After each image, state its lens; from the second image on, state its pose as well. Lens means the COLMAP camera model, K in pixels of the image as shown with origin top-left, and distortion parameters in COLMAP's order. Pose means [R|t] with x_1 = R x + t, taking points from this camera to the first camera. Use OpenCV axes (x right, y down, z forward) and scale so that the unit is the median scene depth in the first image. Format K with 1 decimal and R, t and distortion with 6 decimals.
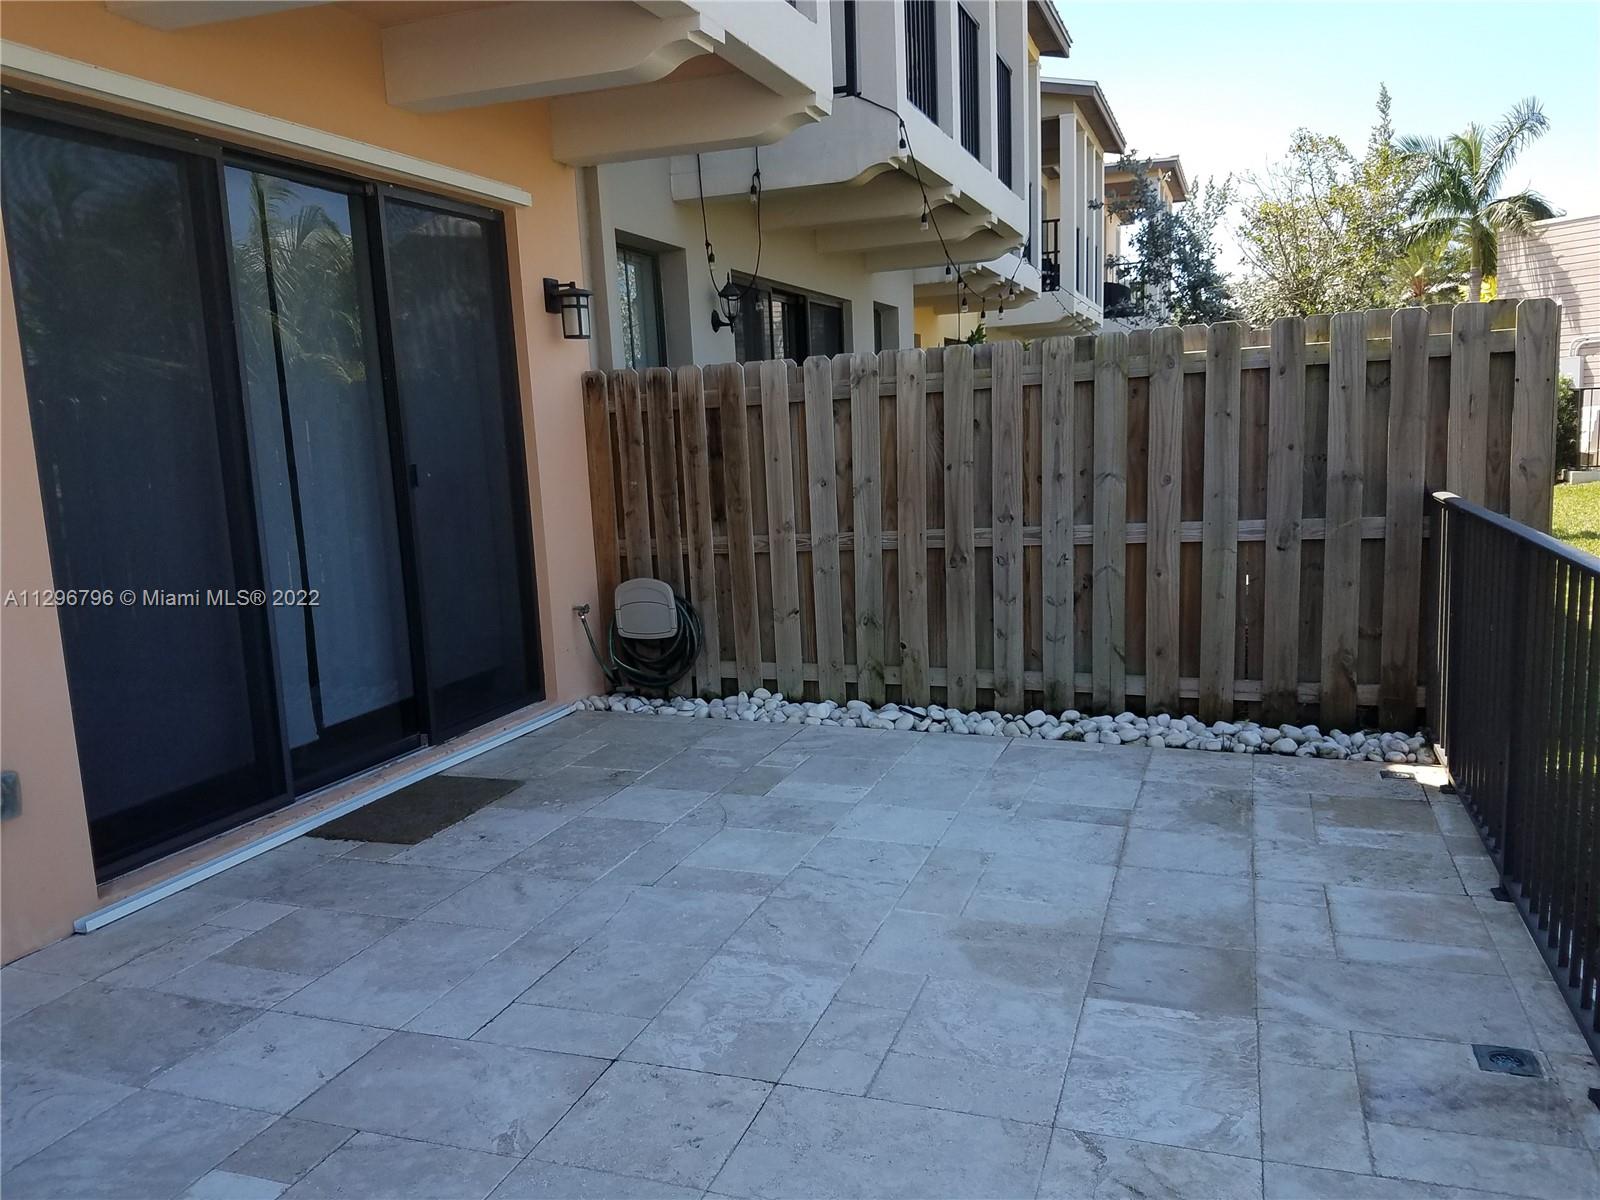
lens RADIAL K [[1251.5, 0, 800.0], [0, 1251.5, 600.0], [0, 0, 1]] dist [0.001331, -0.003820]
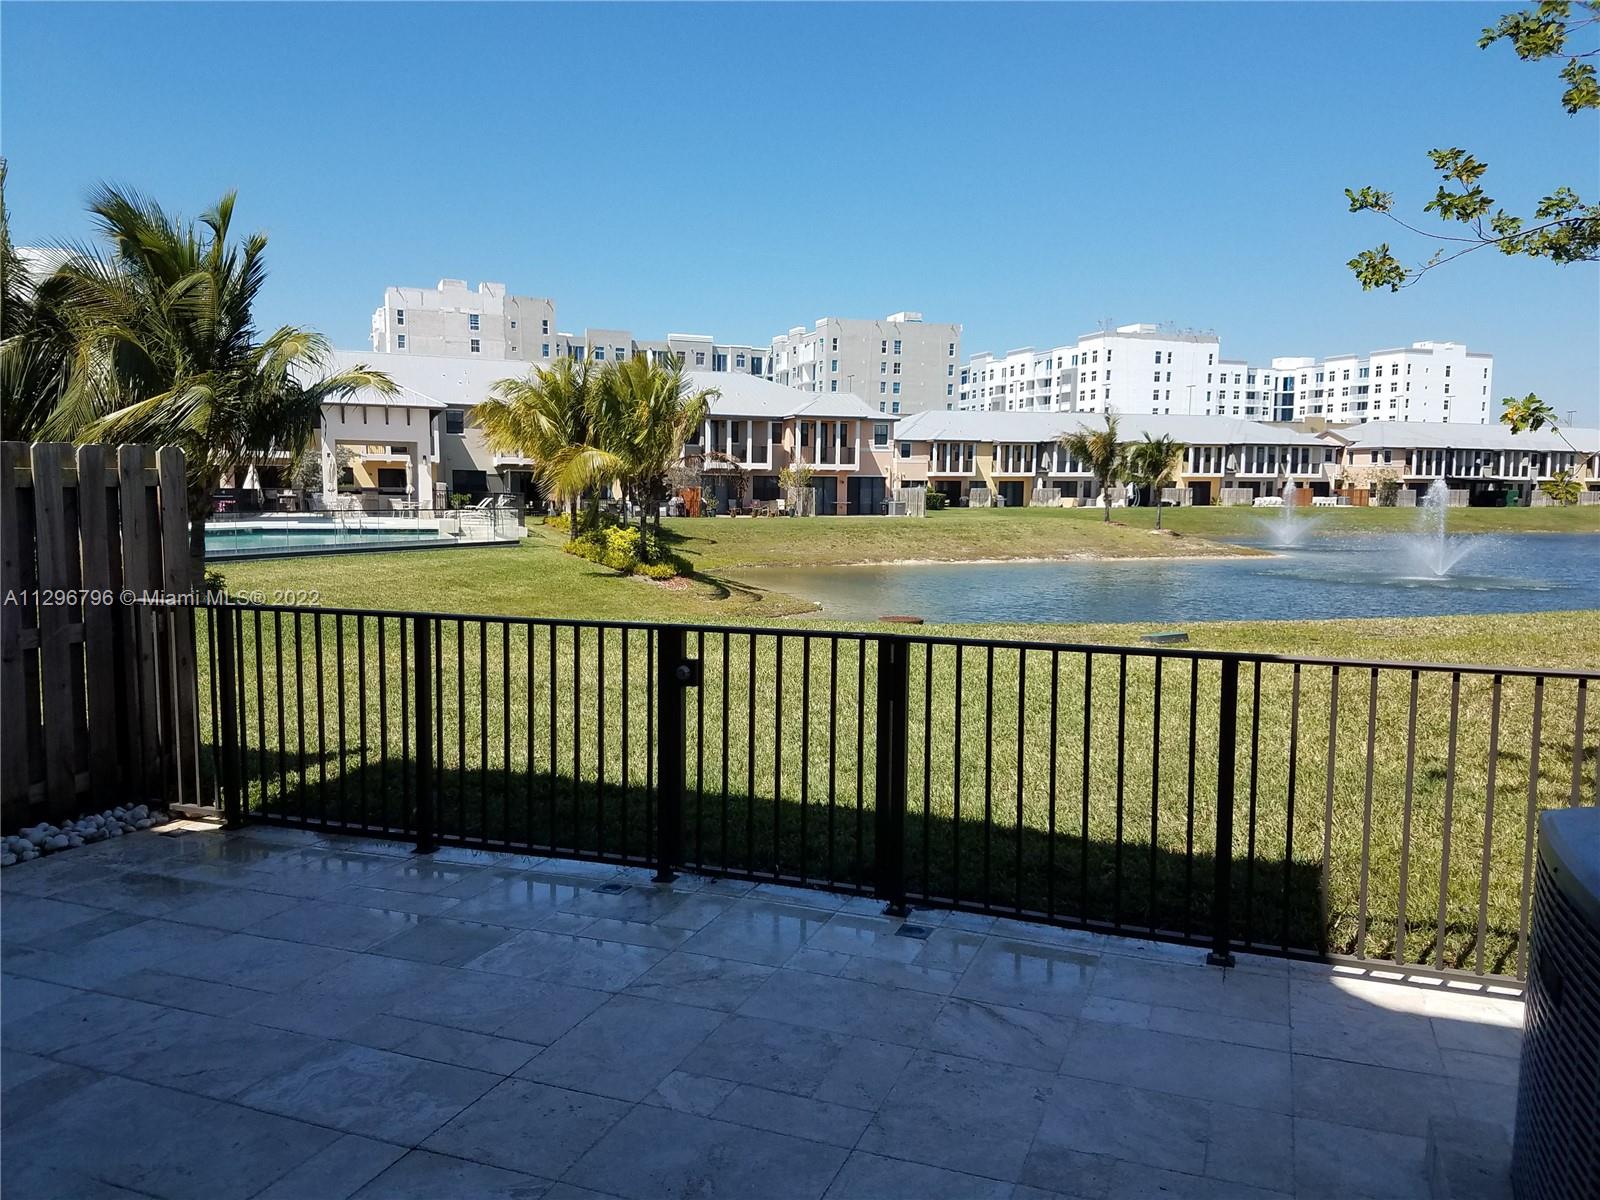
lens RADIAL K [[1251.5, 0, 800.0], [0, 1251.5, 600.0], [0, 0, 1]] dist [0.001331, -0.003820]
pose [[-0.008589, -0.046751, 0.998870, -0.804608], [0.122796, 0.991297, 0.047453, -0.072927], [-0.992395, 0.123064, -0.002774, 0.416638]]
